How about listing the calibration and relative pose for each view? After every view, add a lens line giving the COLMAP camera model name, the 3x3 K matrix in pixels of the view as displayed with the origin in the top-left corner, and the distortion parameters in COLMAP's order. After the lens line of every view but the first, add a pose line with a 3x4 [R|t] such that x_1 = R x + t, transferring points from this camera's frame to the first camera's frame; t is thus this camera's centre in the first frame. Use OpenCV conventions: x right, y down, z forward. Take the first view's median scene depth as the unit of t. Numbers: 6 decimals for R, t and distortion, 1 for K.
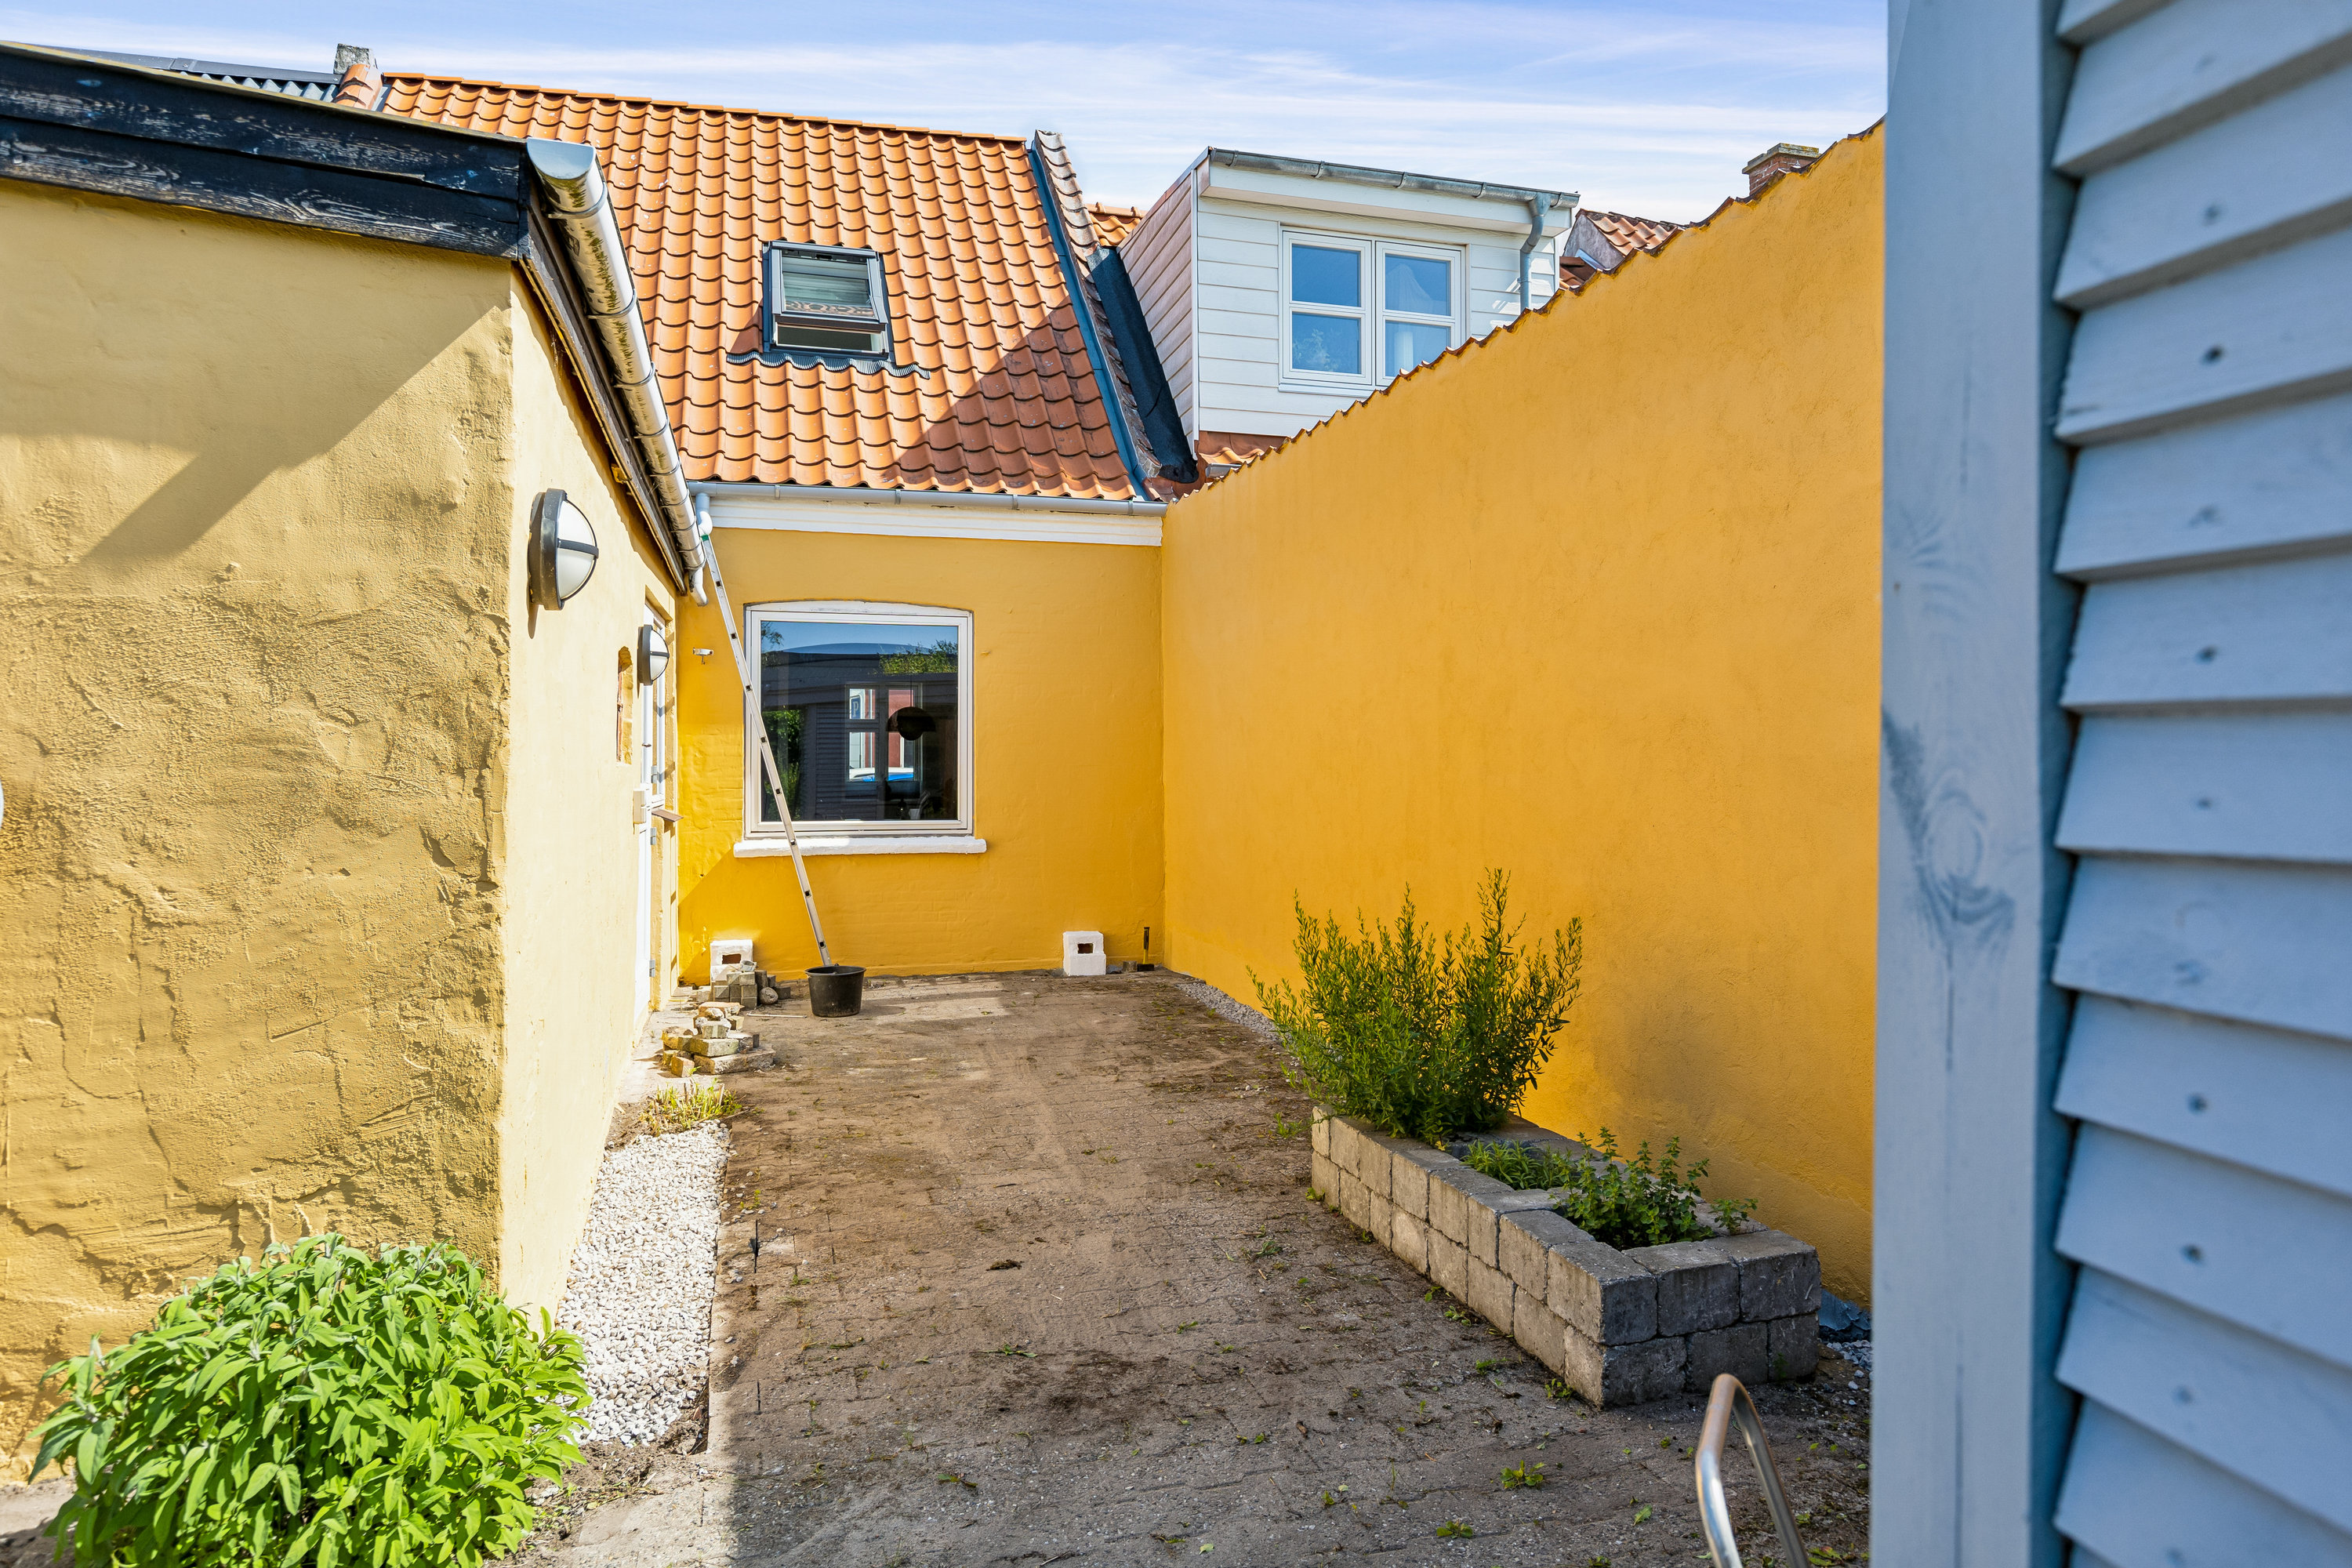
lens RADIAL K [[1459.9, 0, 1179.6], [0, 1459.9, 780.0], [0, 0, 1]] dist [0.001015, -0.000039]
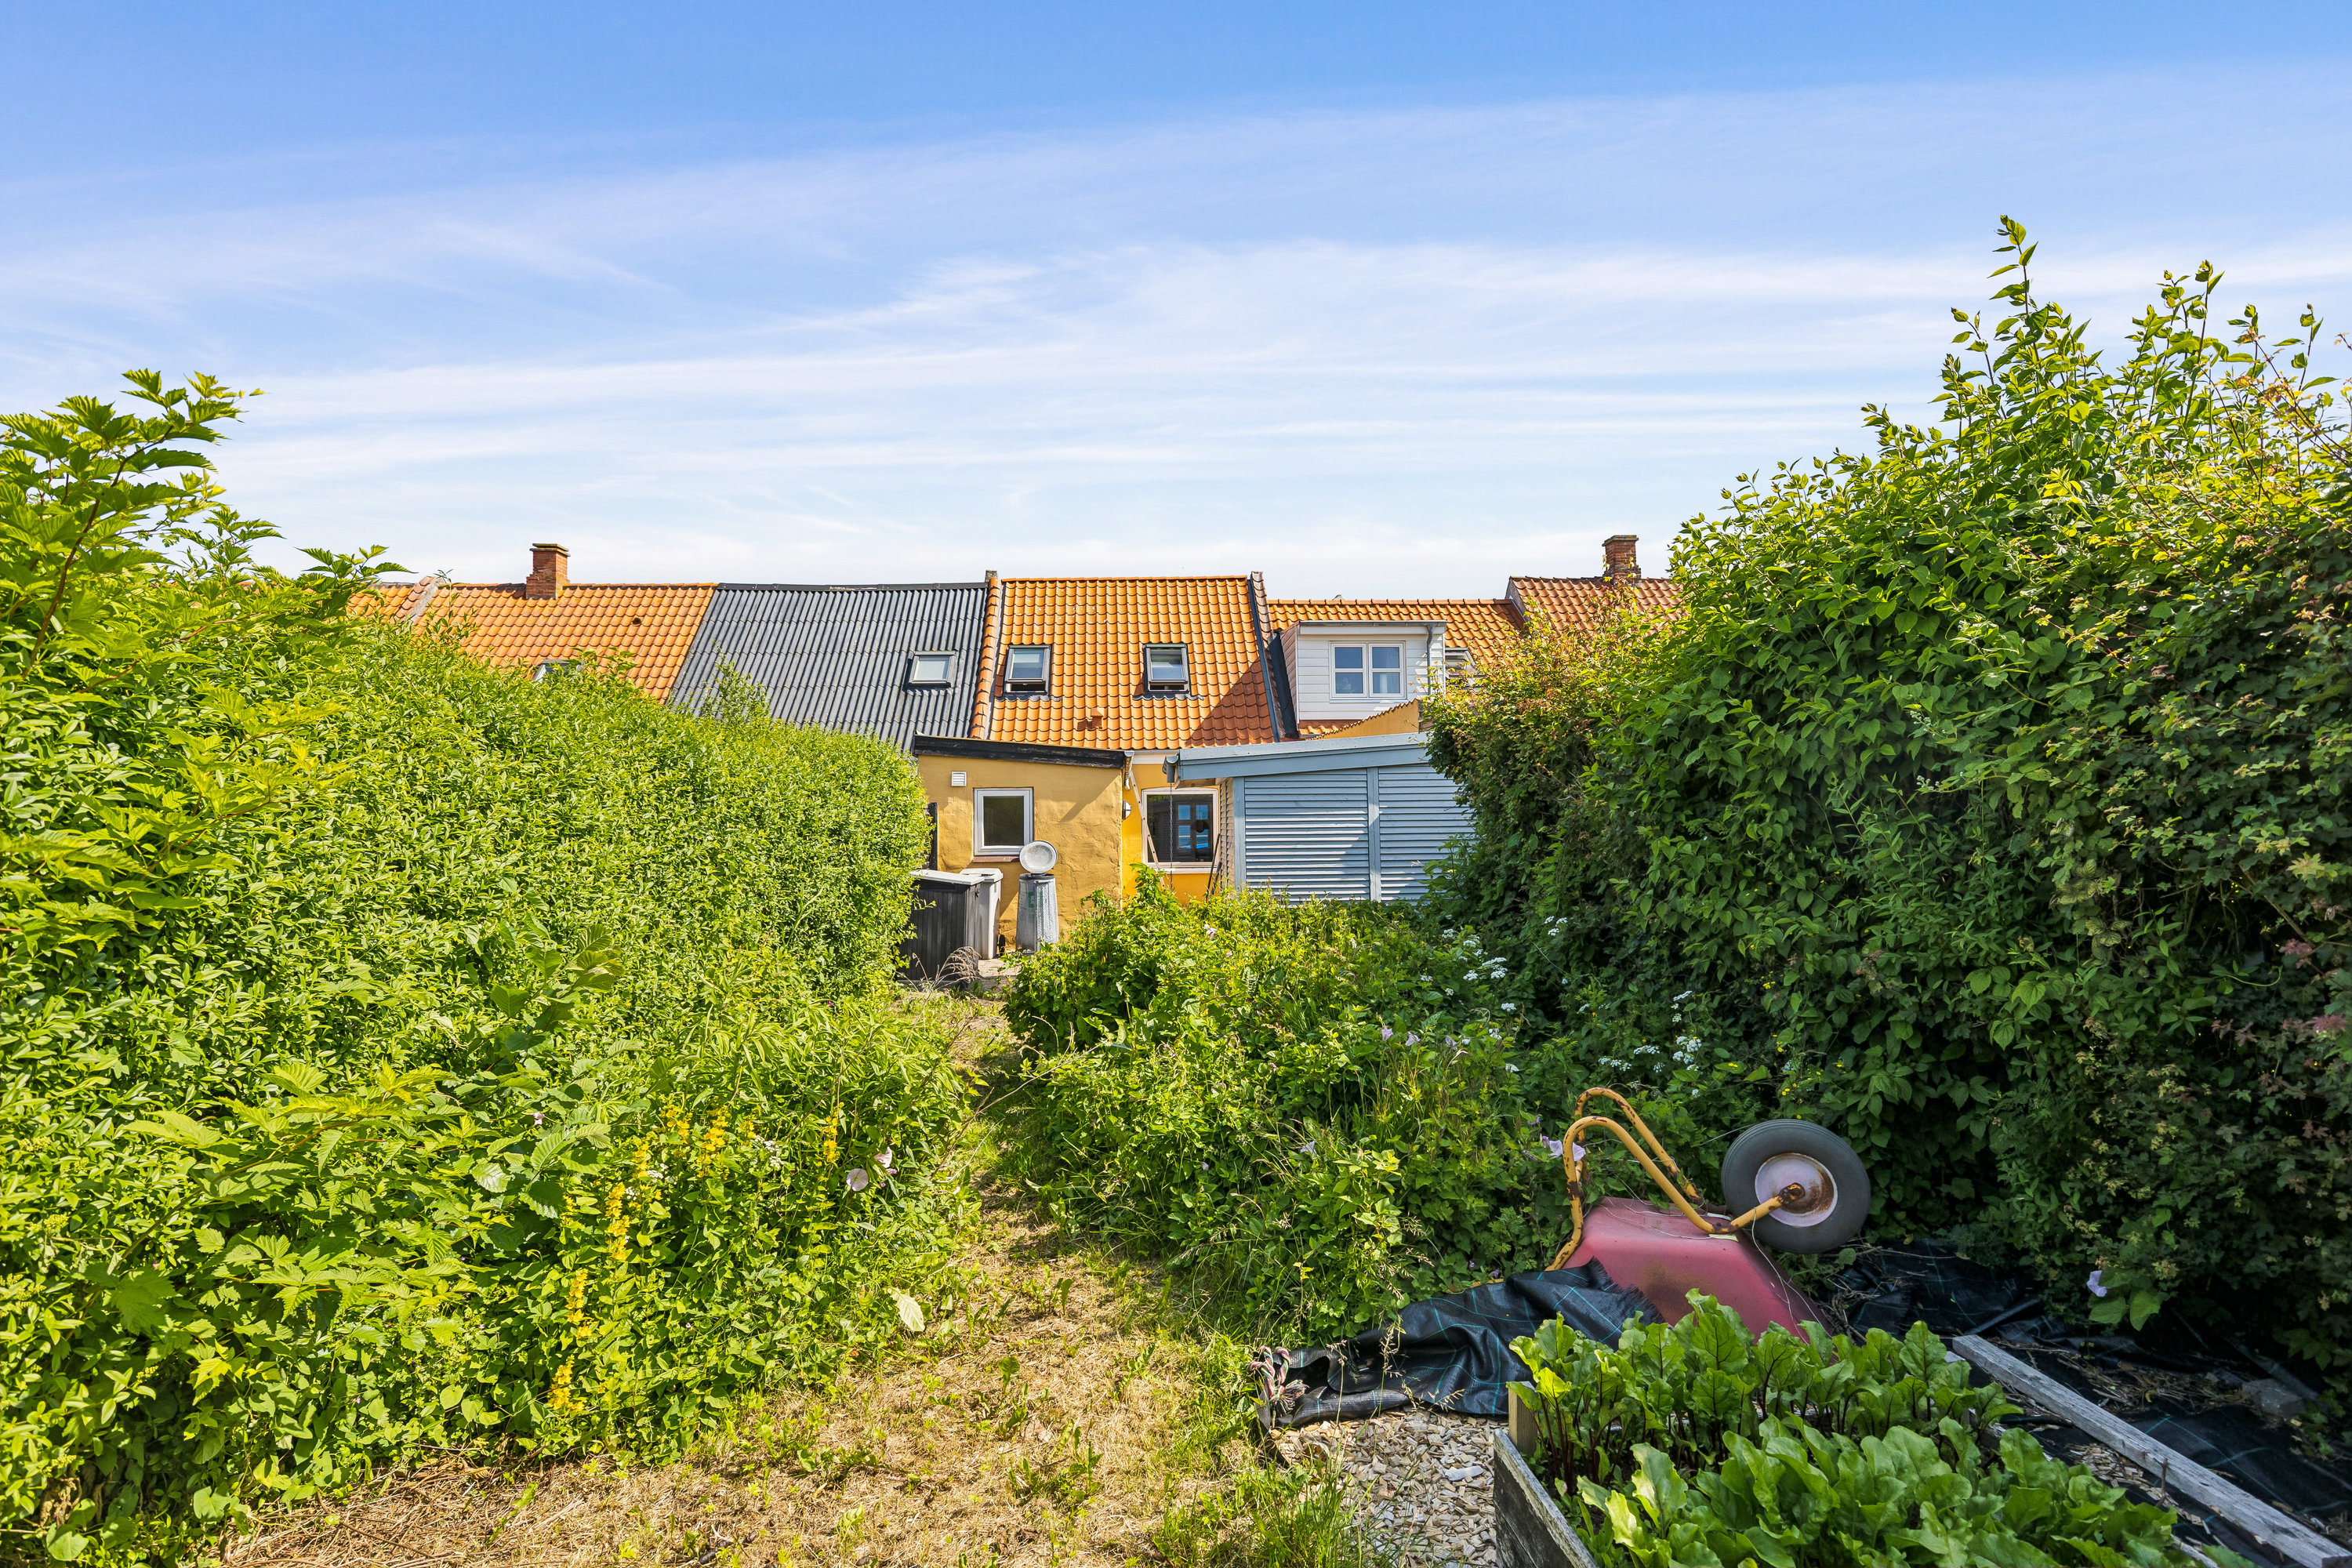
lens RADIAL K [[1222.5, 0, 1174.8], [0, 1222.5, 789.3], [0, 0, 1]] dist [0.000084, 0.000000]
pose [[0.975034, -0.014369, -0.221592, 0.280896], [0.005689, 0.999193, -0.039762, -0.017290], [0.221985, 0.037509, 0.974328, -1.234678]]
